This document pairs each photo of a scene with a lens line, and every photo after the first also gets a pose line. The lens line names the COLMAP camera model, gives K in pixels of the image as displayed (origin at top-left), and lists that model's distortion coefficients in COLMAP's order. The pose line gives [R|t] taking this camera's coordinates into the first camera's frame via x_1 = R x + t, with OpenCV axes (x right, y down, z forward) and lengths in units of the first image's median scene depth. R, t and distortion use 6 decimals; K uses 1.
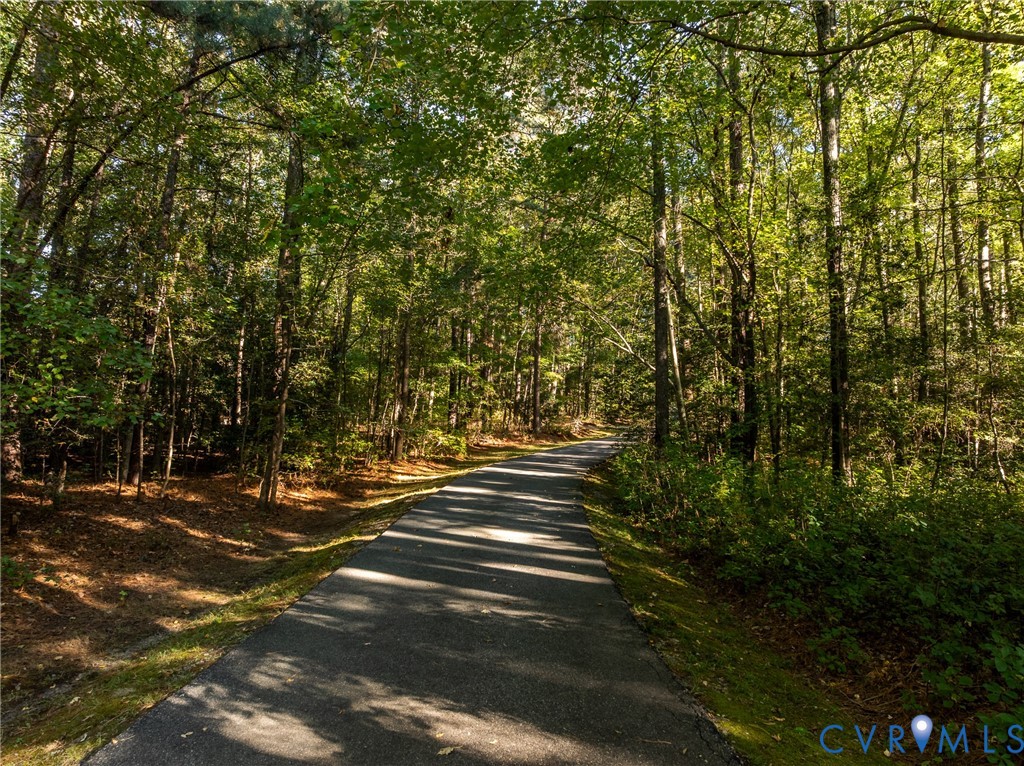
lens RADIAL K [[720.9, 0, 512.1], [0, 720.9, 383.3], [0, 0, 1]] dist [-0.051035, 0.020501]
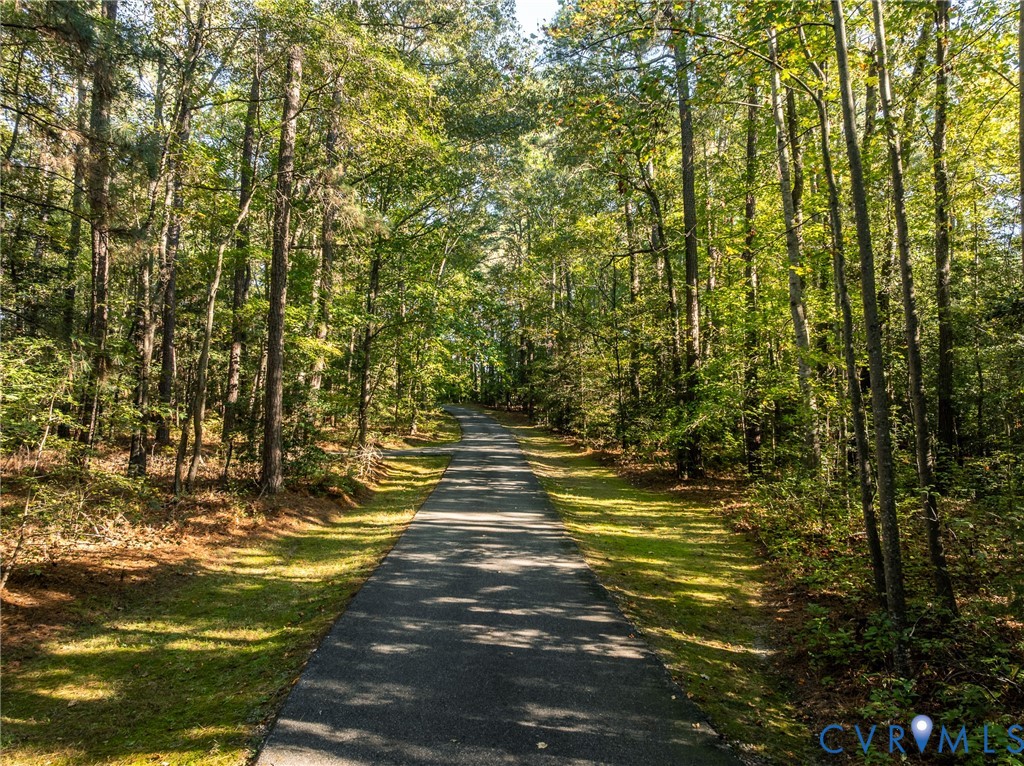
lens RADIAL K [[720.9, 0, 513.2], [0, 720.9, 382.9], [0, 0, 1]] dist [-0.051035, 0.020501]
pose [[0.936245, 0.023460, 0.350565, 0.018536], [-0.022711, 0.999723, -0.006246, 0.010843], [-0.350614, -0.002114, 0.936518, 0.579717]]
